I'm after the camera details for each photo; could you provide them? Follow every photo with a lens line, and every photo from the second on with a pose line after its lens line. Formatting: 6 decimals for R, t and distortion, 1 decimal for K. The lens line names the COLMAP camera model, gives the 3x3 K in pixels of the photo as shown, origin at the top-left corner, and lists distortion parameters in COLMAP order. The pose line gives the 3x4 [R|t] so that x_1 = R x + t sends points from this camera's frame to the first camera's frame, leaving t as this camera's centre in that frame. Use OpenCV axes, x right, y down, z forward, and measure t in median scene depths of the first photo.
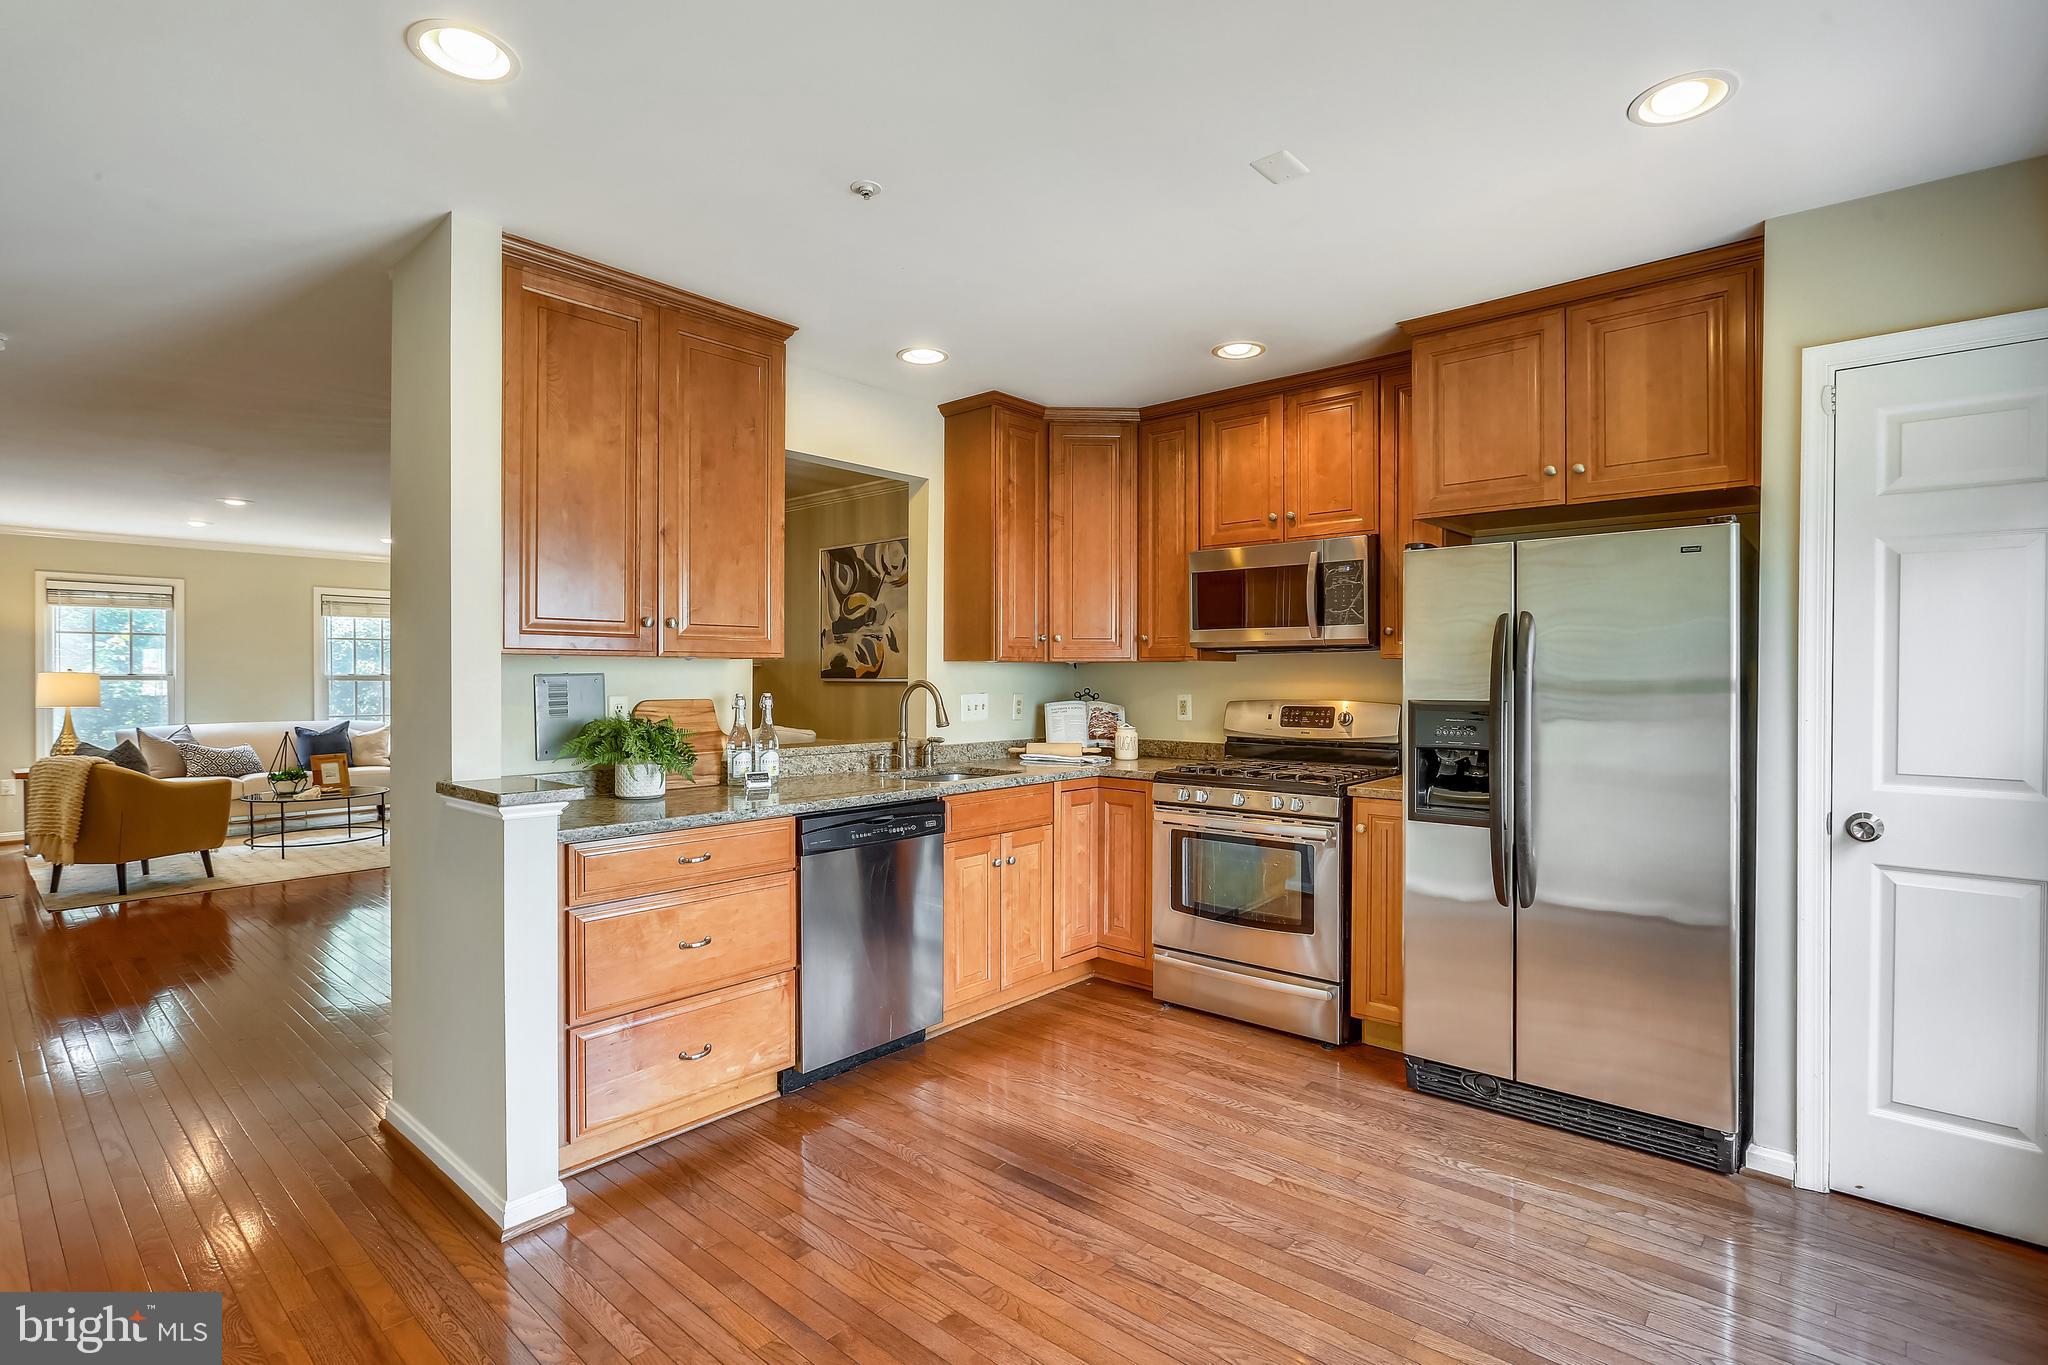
lens RADIAL K [[968.2, 0, 1019.1], [0, 968.2, 683.4], [0, 0, 1]] dist [-0.005761, -0.000476]
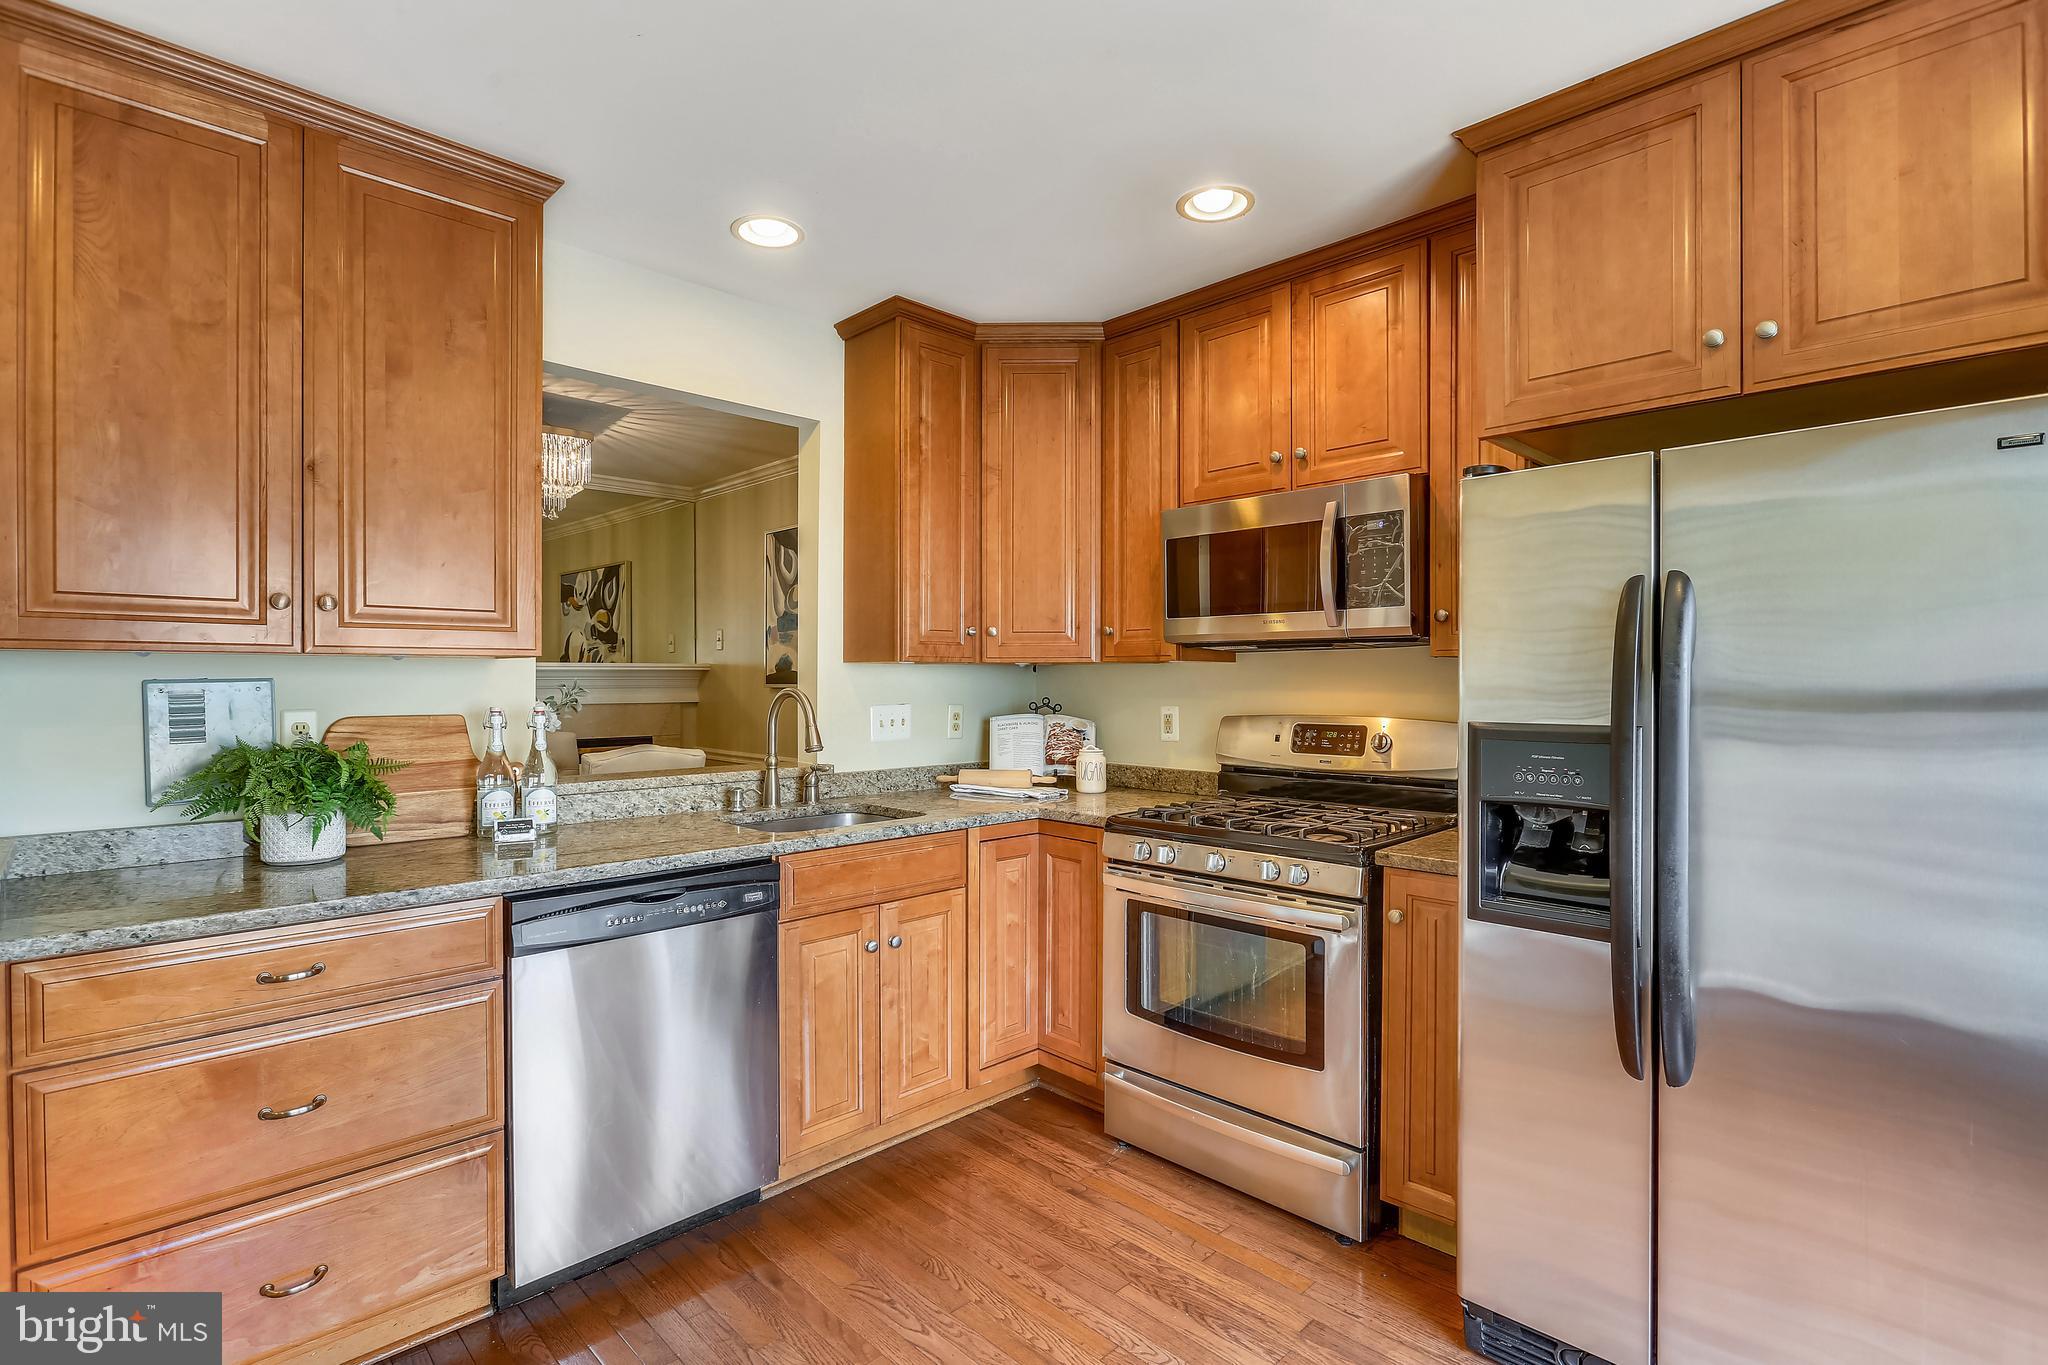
lens RADIAL K [[968.2, 0, 1014.4], [0, 968.2, 689.3], [0, 0, 1]] dist [-0.005761, -0.000476]
pose [[0.997485, 0.000718, -0.070877, 0.123319], [-0.000644, 0.999999, 0.001062, -0.003086], [0.070877, -0.001014, 0.997485, 0.285907]]
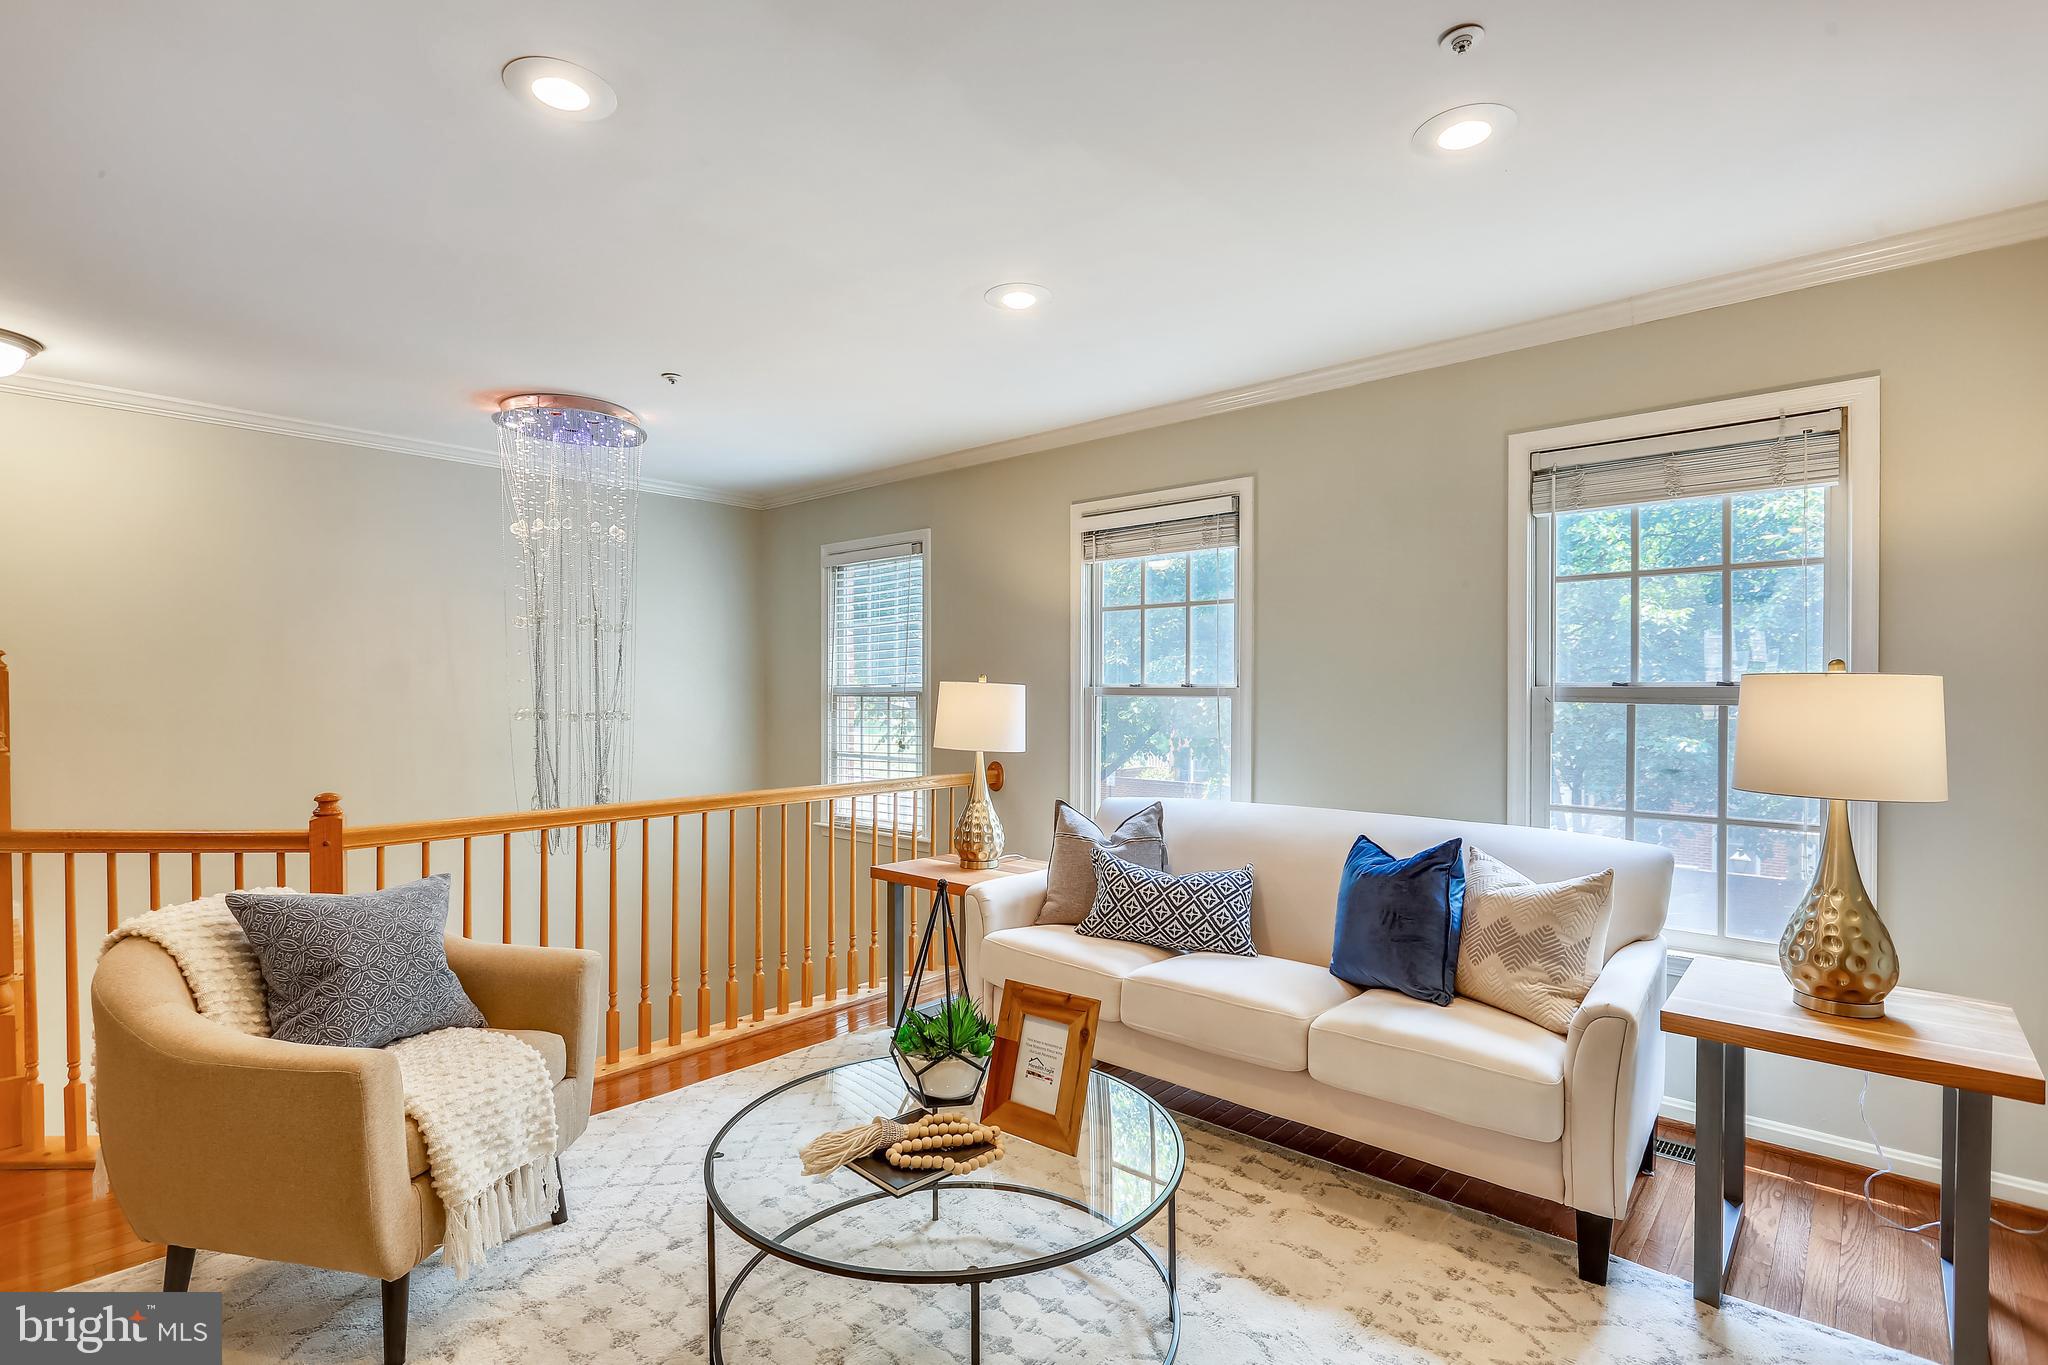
lens RADIAL K [[968.2, 0, 1024.1], [0, 968.2, 693.6], [0, 0, 1]] dist [-0.005761, -0.000476]
pose [[0.001004, 0.003307, -0.999994, -0.894279], [-0.009300, 0.999951, 0.003298, -0.013184], [0.999956, 0.009297, 0.001034, 1.939779]]
